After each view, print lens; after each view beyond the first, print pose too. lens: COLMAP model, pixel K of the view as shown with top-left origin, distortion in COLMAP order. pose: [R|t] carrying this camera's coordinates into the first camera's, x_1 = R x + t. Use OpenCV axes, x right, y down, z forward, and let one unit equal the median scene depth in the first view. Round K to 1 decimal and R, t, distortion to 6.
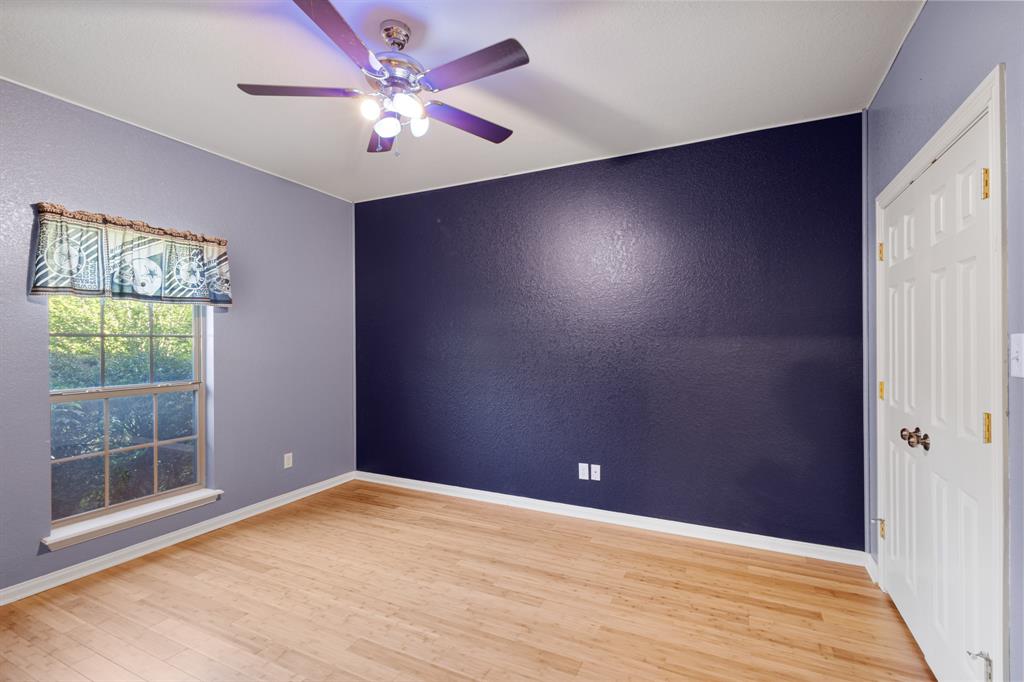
lens RADIAL K [[474.8, 0, 511.4], [0, 474.8, 341.8], [0, 0, 1]] dist [0.010200, -0.001550]
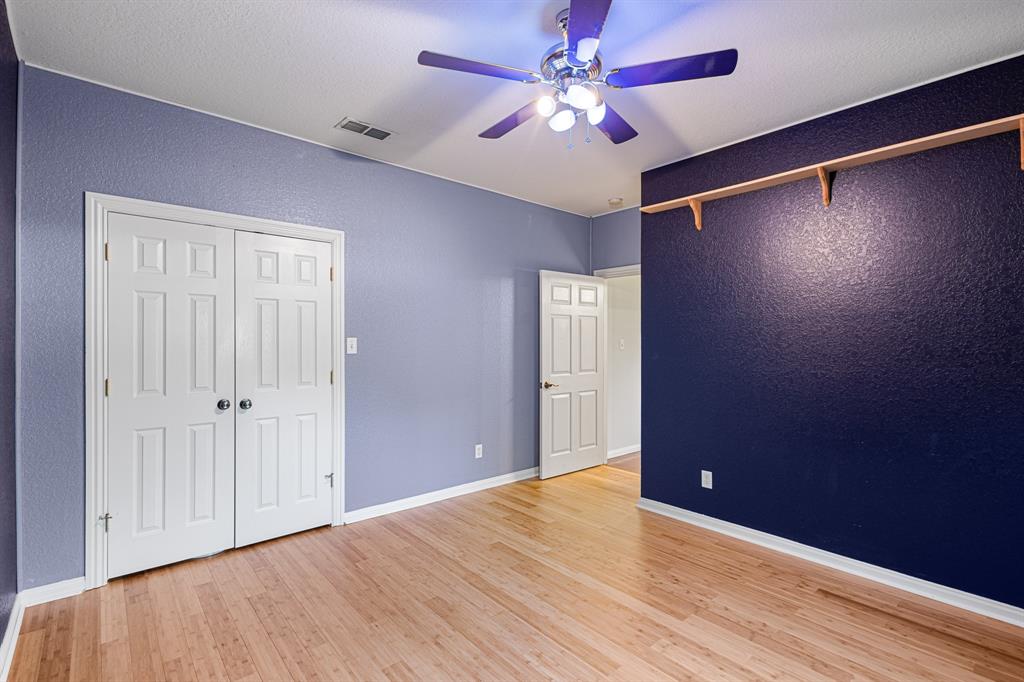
lens RADIAL K [[474.8, 0, 511.0], [0, 474.8, 346.1], [0, 0, 1]] dist [0.010200, -0.001550]
pose [[-0.923594, -0.005838, 0.383328, -0.482435], [-0.001048, 0.999919, 0.012702, -0.003469], [-0.383371, 0.011330, -0.923525, 1.869820]]
